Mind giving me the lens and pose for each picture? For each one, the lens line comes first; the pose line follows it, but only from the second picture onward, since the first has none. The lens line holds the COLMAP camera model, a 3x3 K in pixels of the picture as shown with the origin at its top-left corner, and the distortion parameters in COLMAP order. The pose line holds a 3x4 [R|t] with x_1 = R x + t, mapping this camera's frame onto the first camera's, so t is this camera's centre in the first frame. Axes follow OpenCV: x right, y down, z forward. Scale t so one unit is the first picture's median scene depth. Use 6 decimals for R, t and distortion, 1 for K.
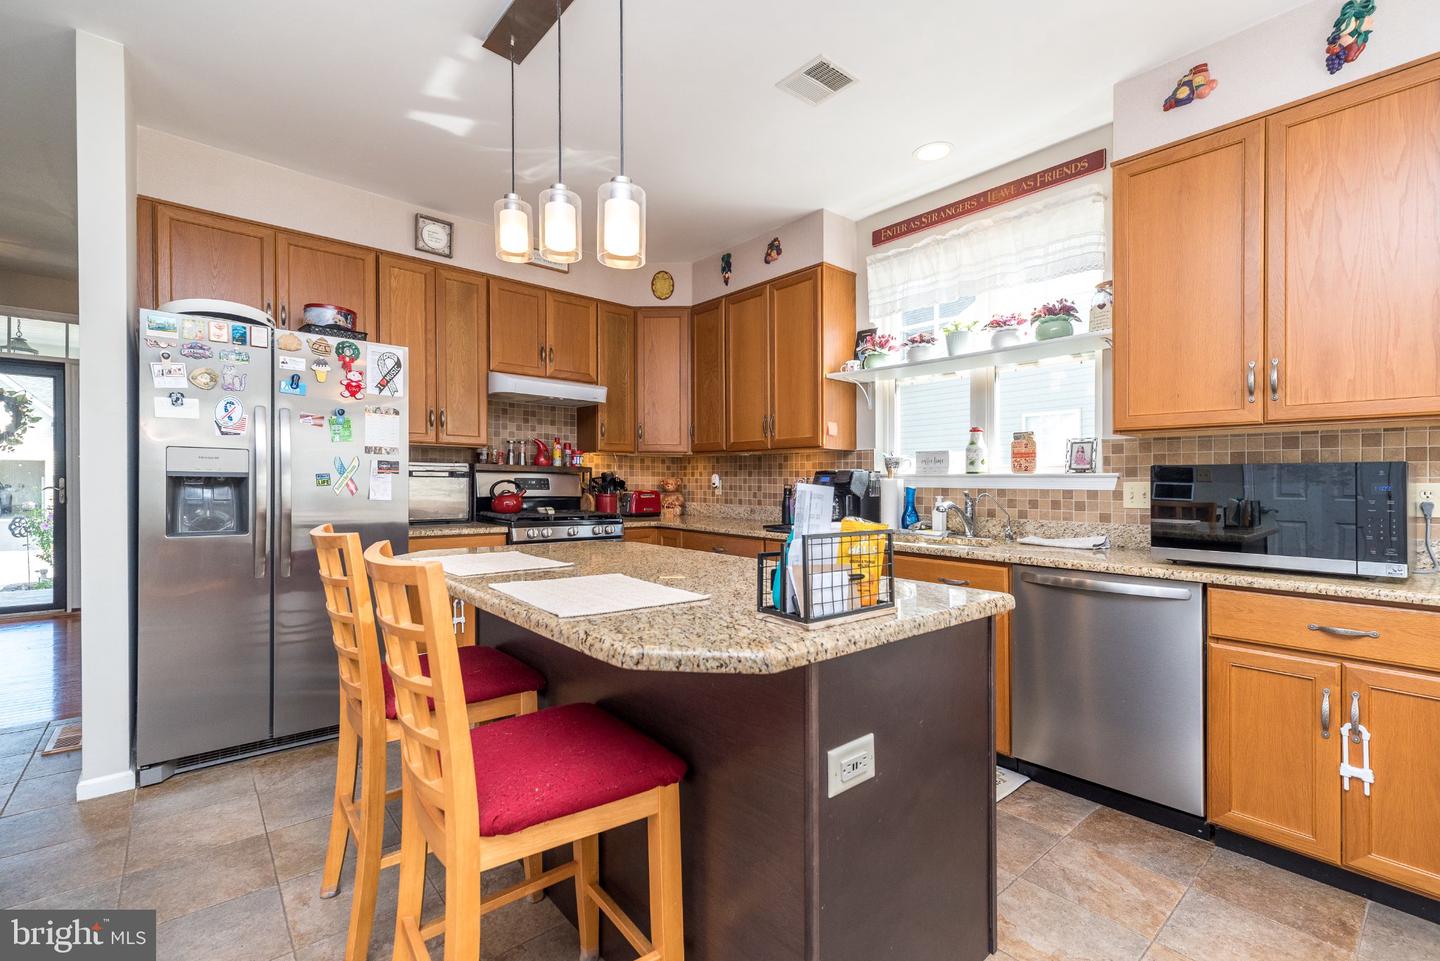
lens RADIAL K [[625.0, 0, 714.5], [0, 625.0, 482.3], [0, 0, 1]] dist [0.003307, 0.001316]
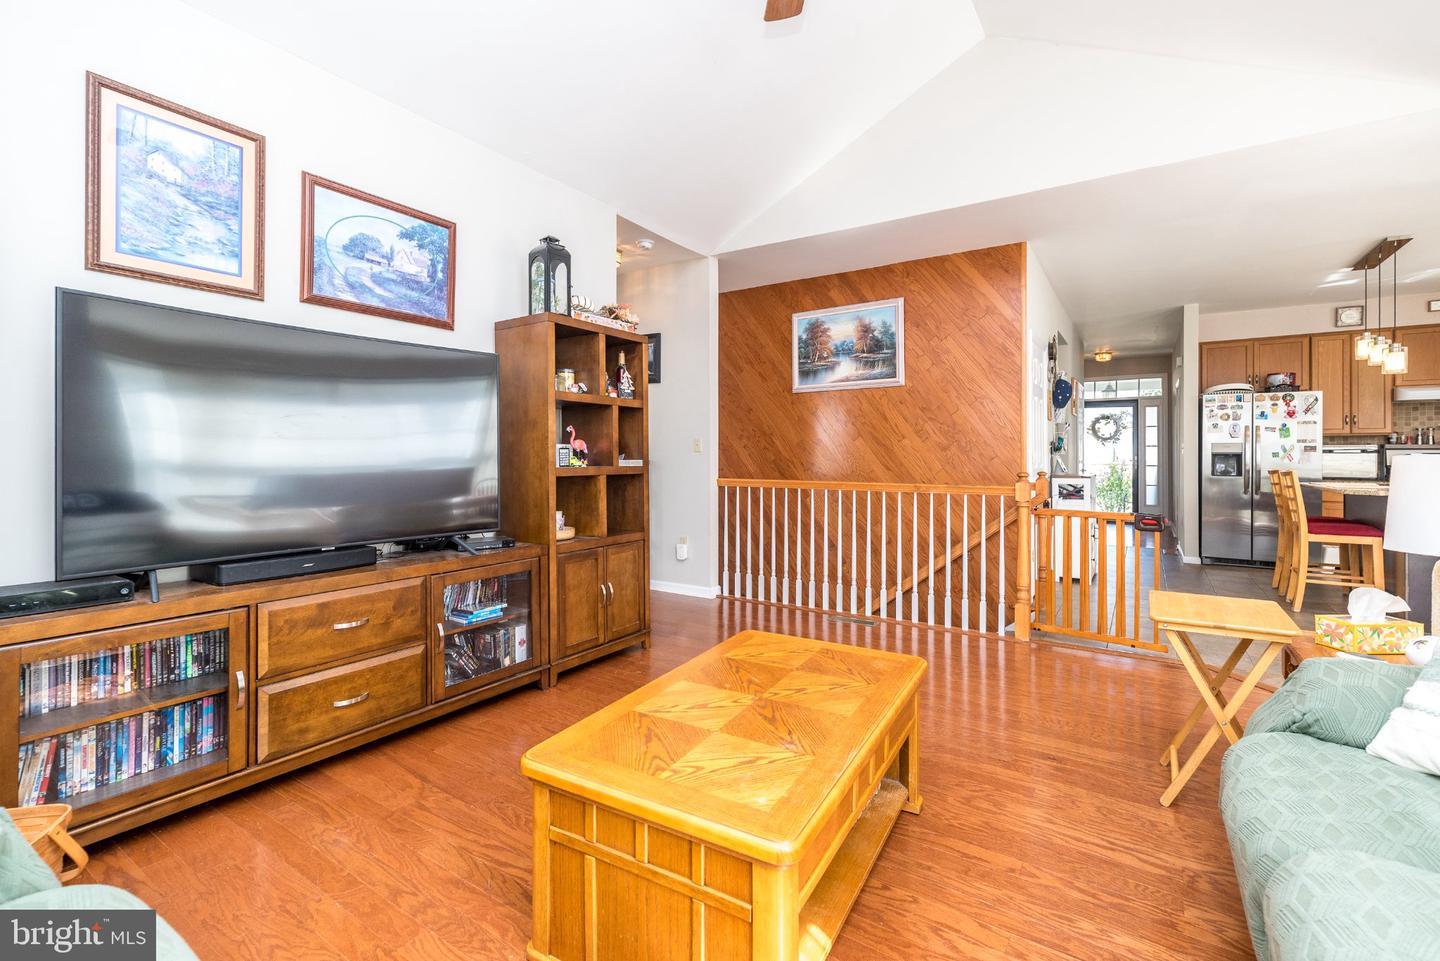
lens RADIAL K [[625.0, 0, 718.4], [0, 625.0, 461.0], [0, 0, 1]] dist [0.003307, 0.001316]
pose [[0.257229, 0.000565, -0.966350, 0.796728], [0.003399, 0.999993, 0.001490, 0.005761], [0.966345, -0.003668, 0.257225, -1.165220]]
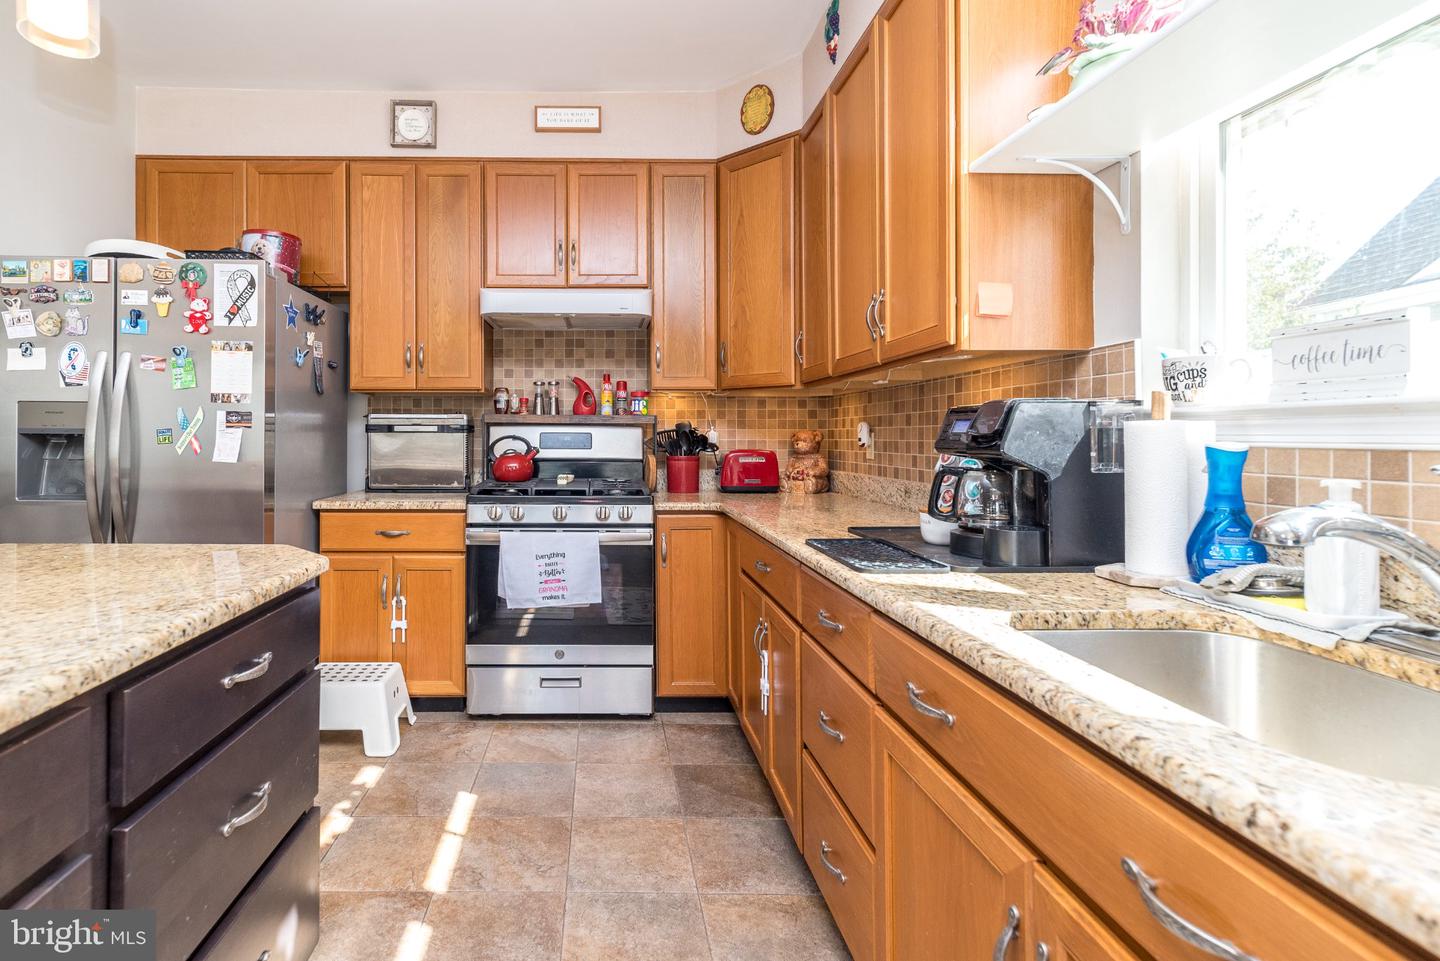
lens RADIAL K [[625.0, 0, 707.5], [0, 625.0, 442.1], [0, 0, 1]] dist [0.003307, 0.001316]
pose [[0.765813, -0.002733, -0.643058, 0.329734], [0.005366, 0.999983, 0.002140, 0.003919], [0.643041, -0.005090, 0.765815, 0.625581]]
